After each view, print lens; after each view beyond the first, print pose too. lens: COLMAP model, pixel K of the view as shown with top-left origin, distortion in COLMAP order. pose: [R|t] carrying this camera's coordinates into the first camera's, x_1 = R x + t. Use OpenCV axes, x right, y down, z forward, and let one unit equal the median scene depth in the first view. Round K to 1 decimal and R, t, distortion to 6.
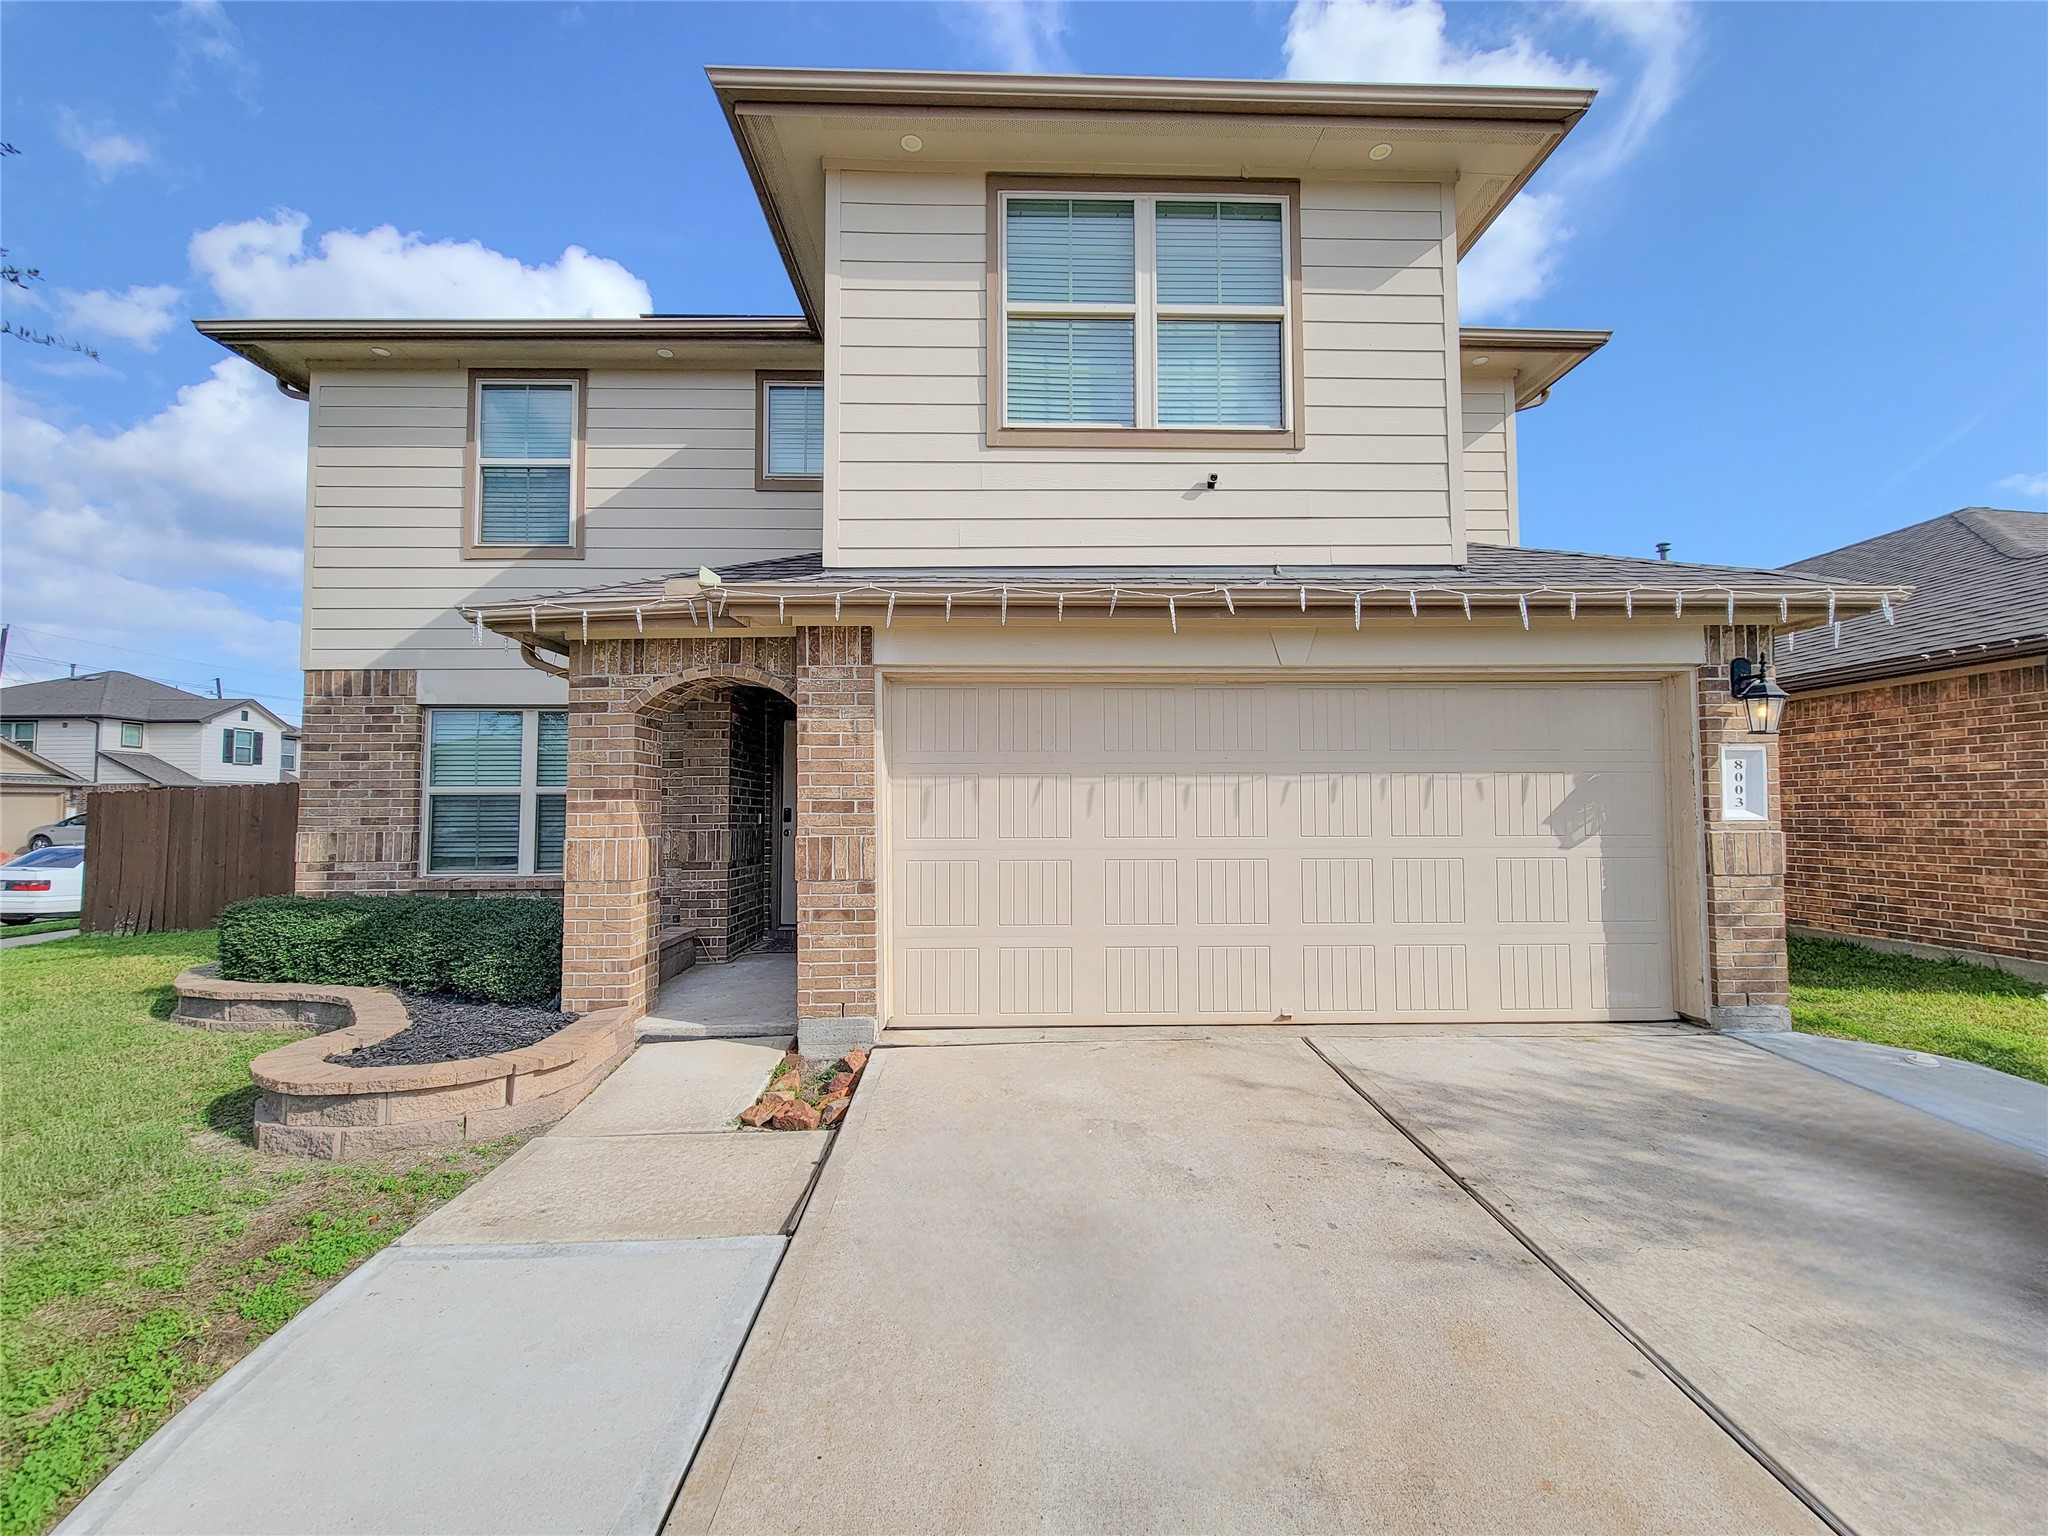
lens RADIAL K [[840.3, 0, 926.7], [0, 840.3, 762.4], [0, 0, 1]] dist [0.000333, -0.000946]
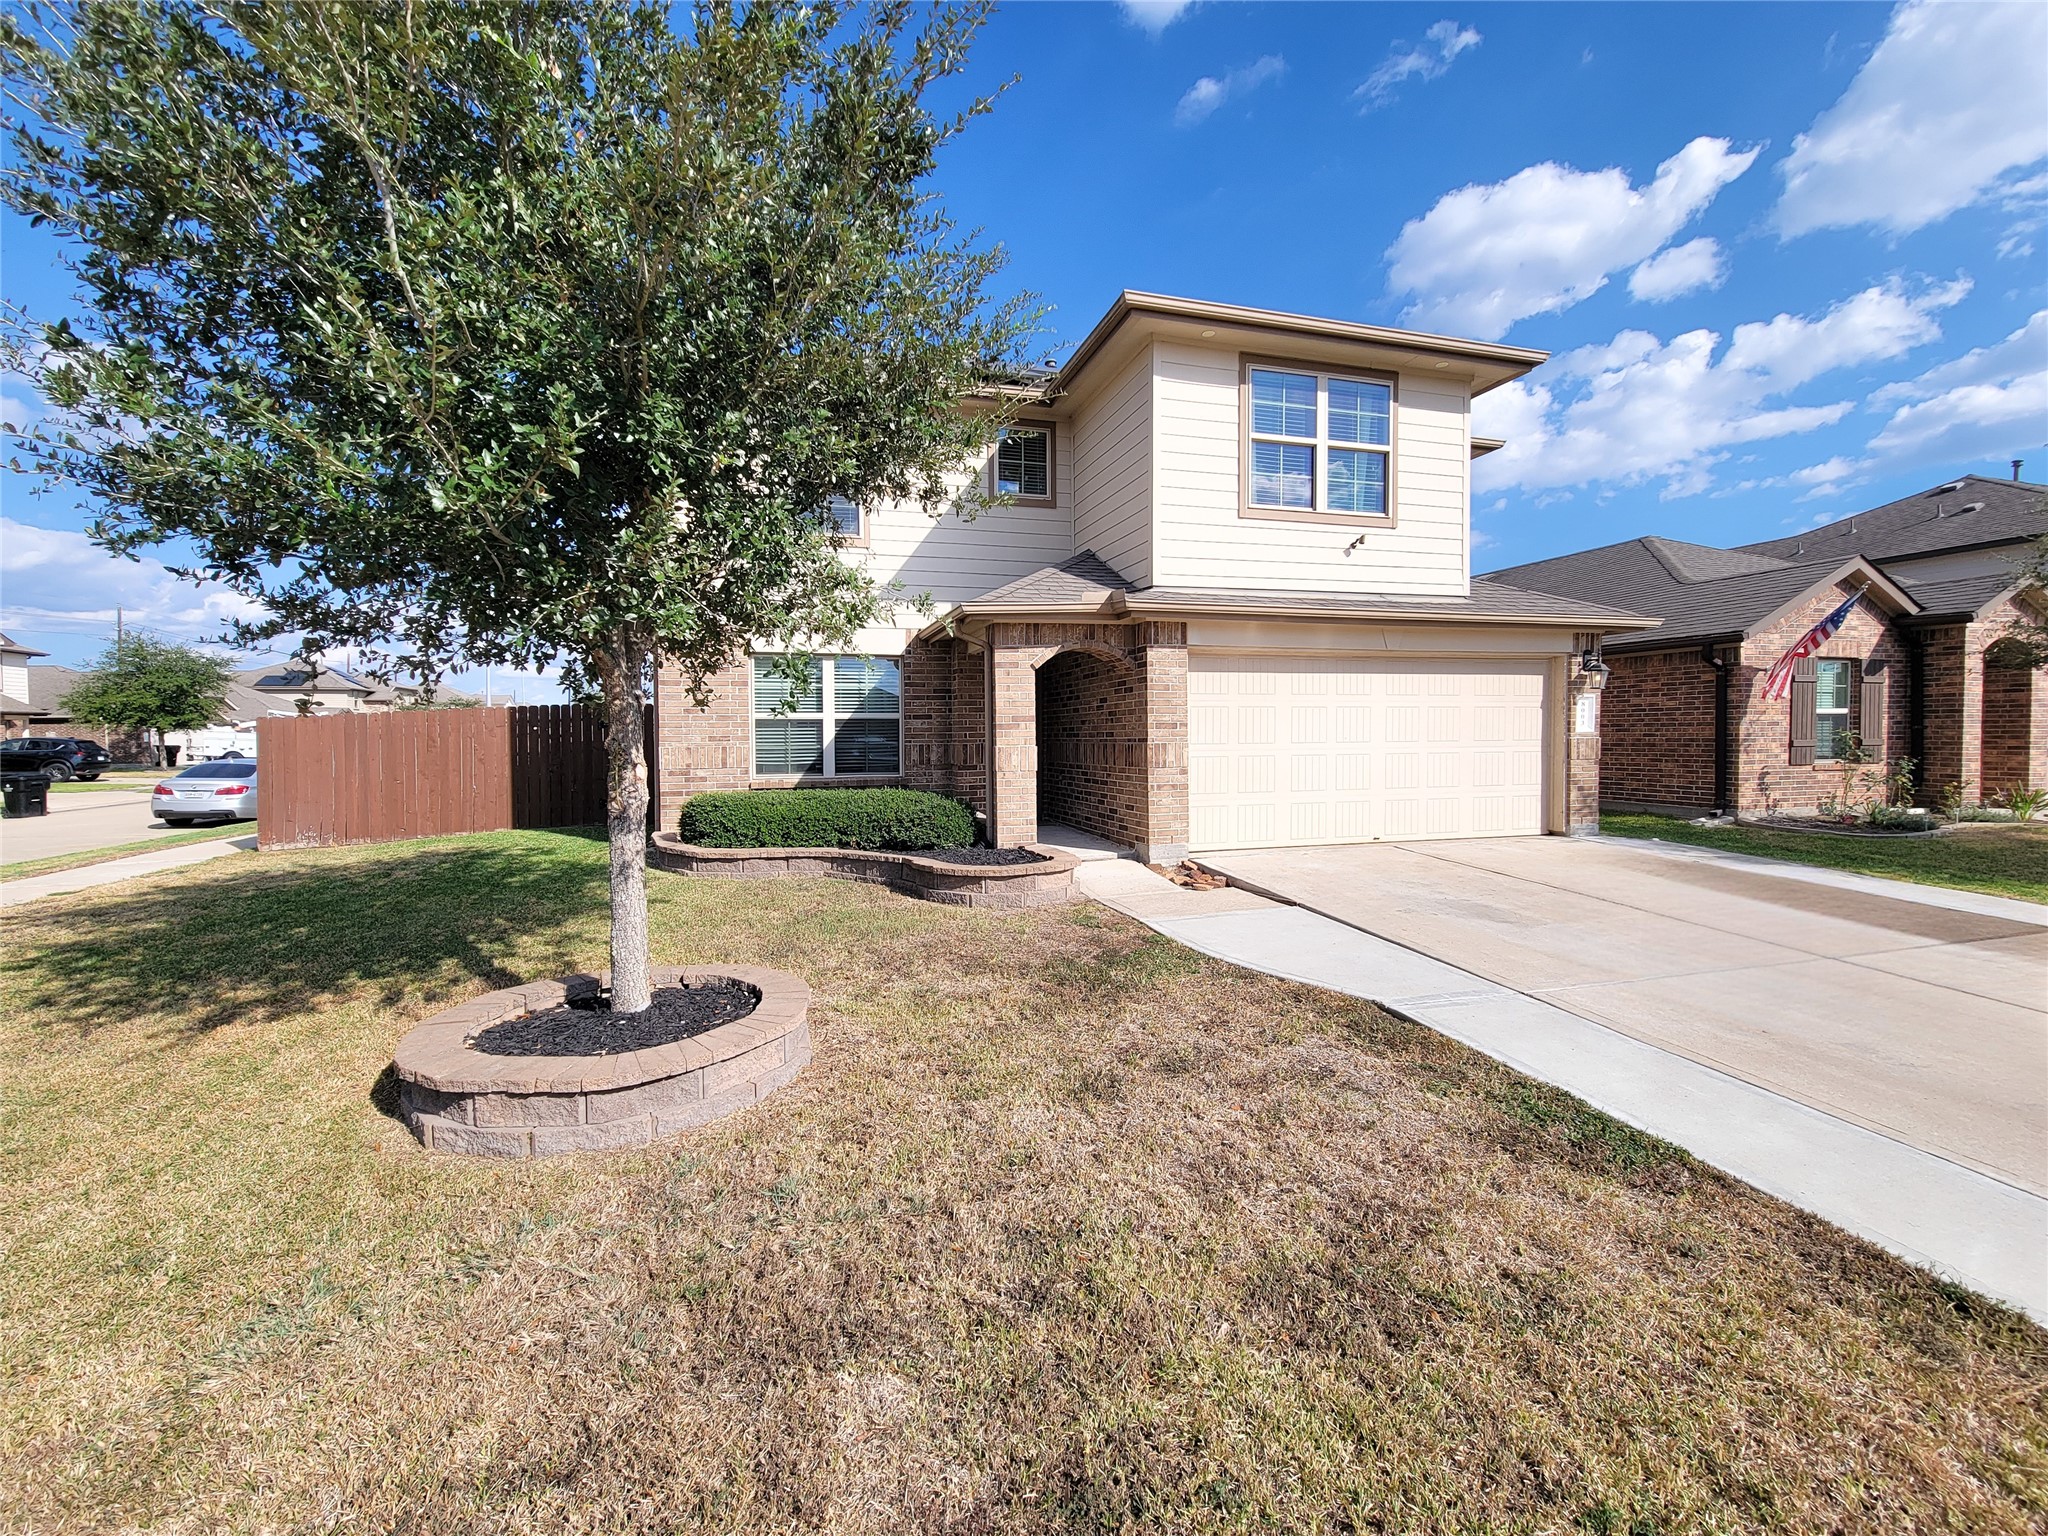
lens RADIAL K [[840.3, 0, 920.3], [0, 840.3, 743.2], [0, 0, 1]] dist [0.000333, -0.000946]
pose [[0.976199, -0.006103, 0.216790, -0.894156], [-0.008501, 0.997759, 0.066368, -0.020935], [-0.216710, -0.066632, 0.973960, -0.539332]]
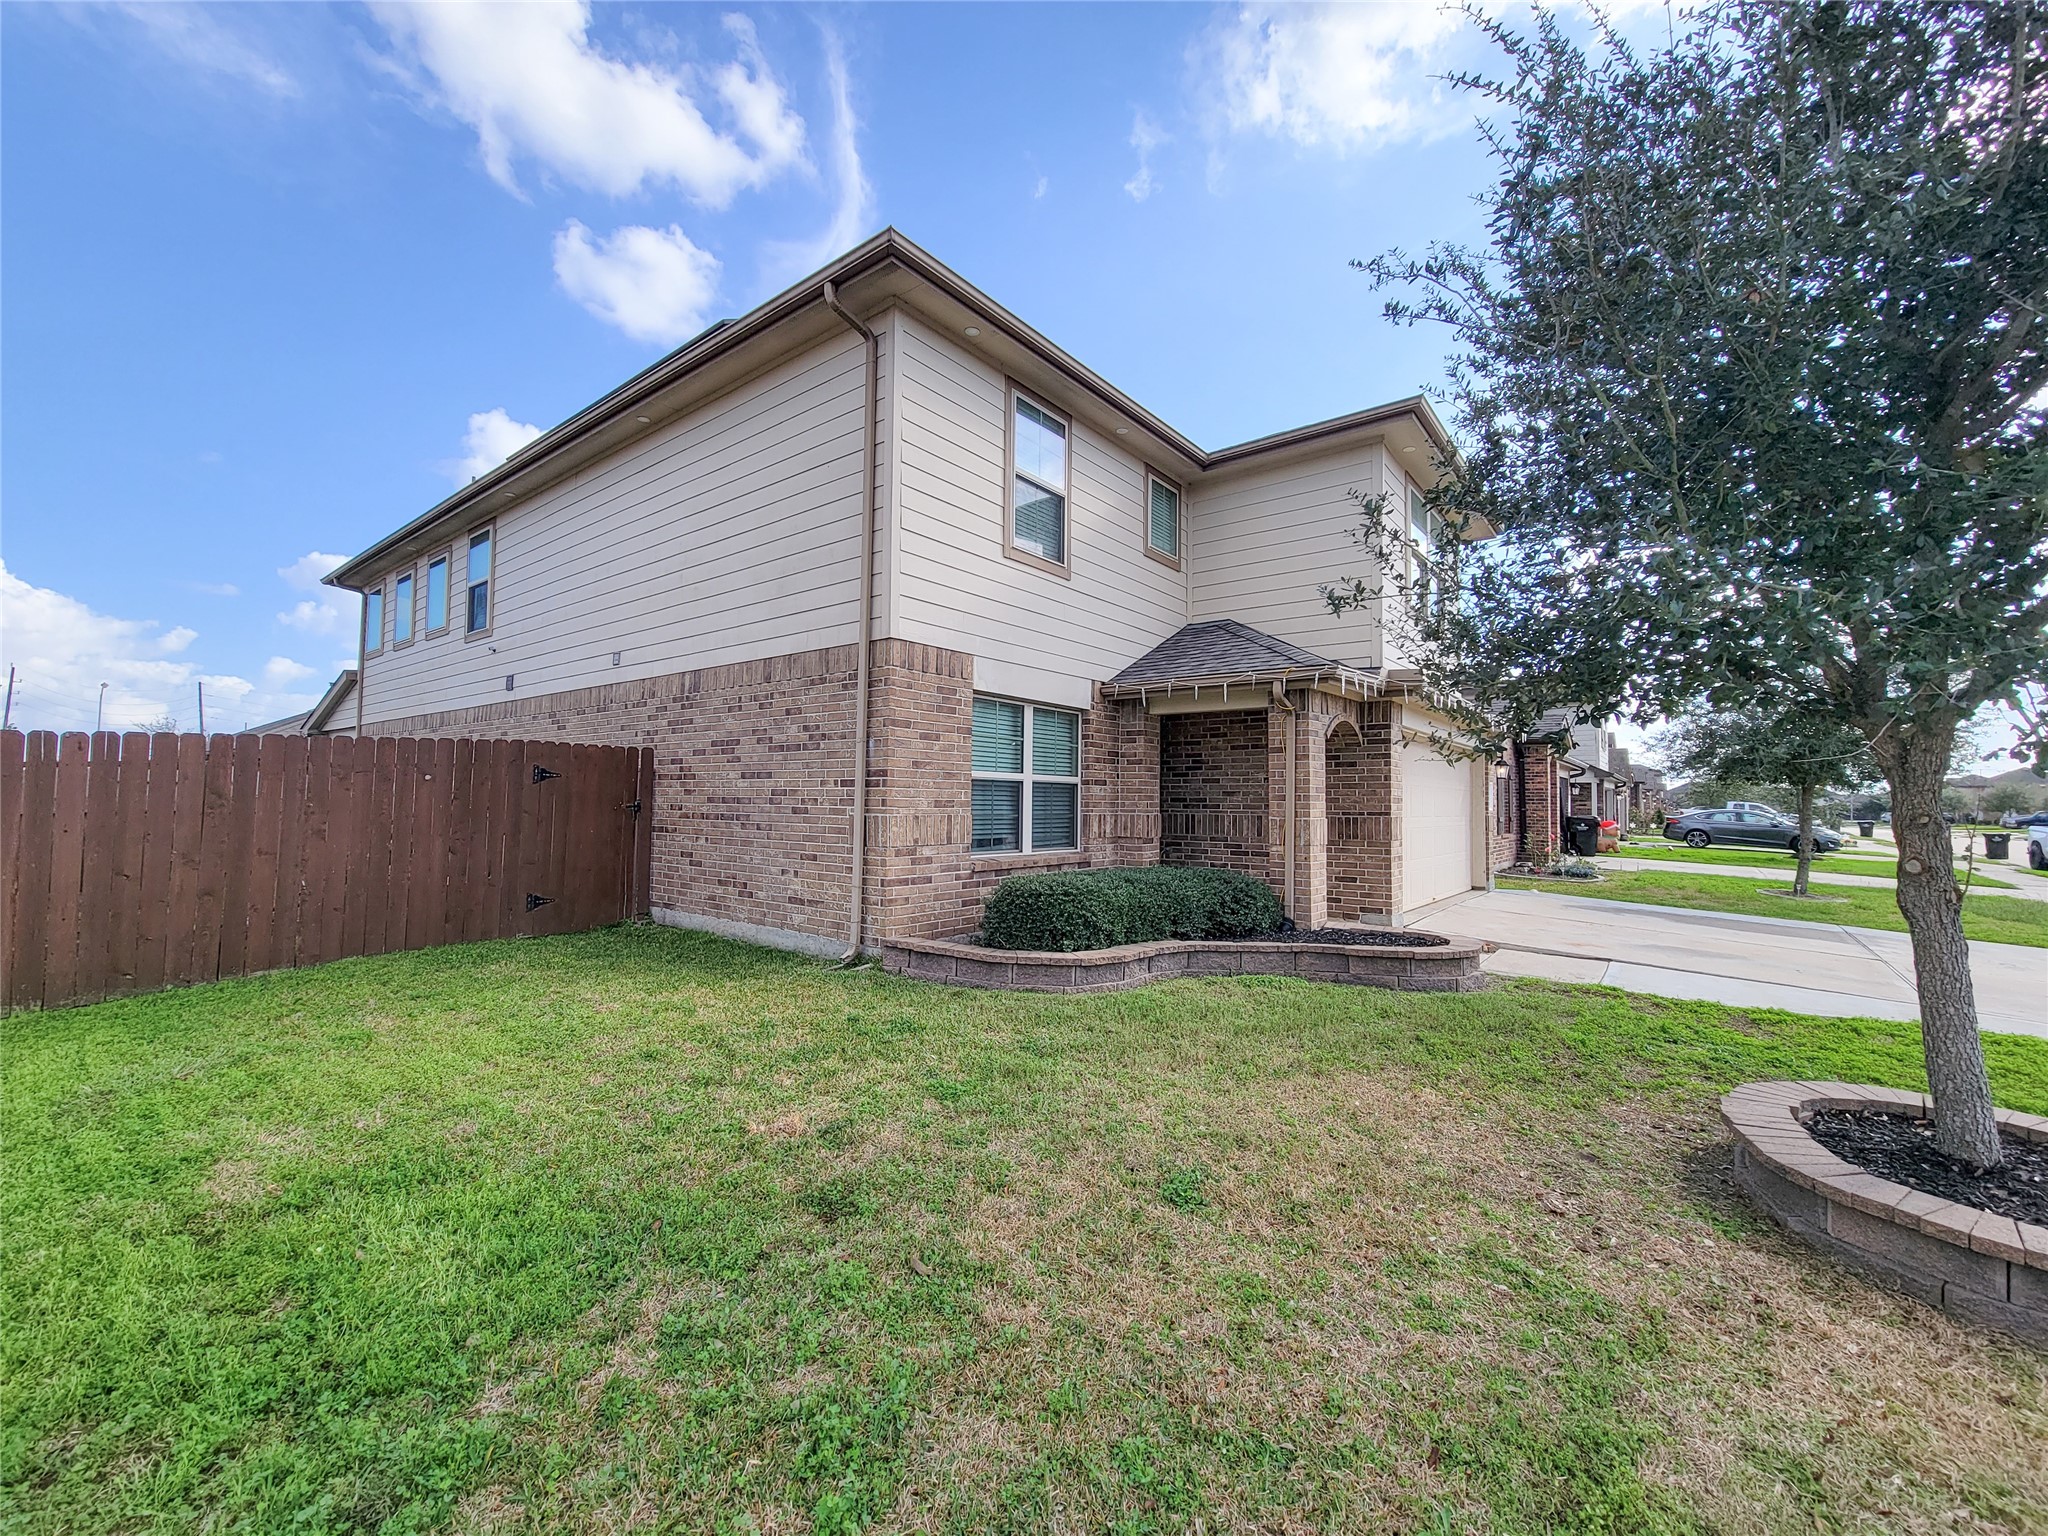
lens RADIAL K [[840.3, 0, 1011.9], [0, 840.3, 763.8], [0, 0, 1]] dist [0.000333, -0.000946]
pose [[0.659665, 0.047259, 0.750073, -1.894973], [-0.049059, 0.998600, -0.019772, 0.054728], [-0.749957, -0.023755, 0.661060, 0.411563]]
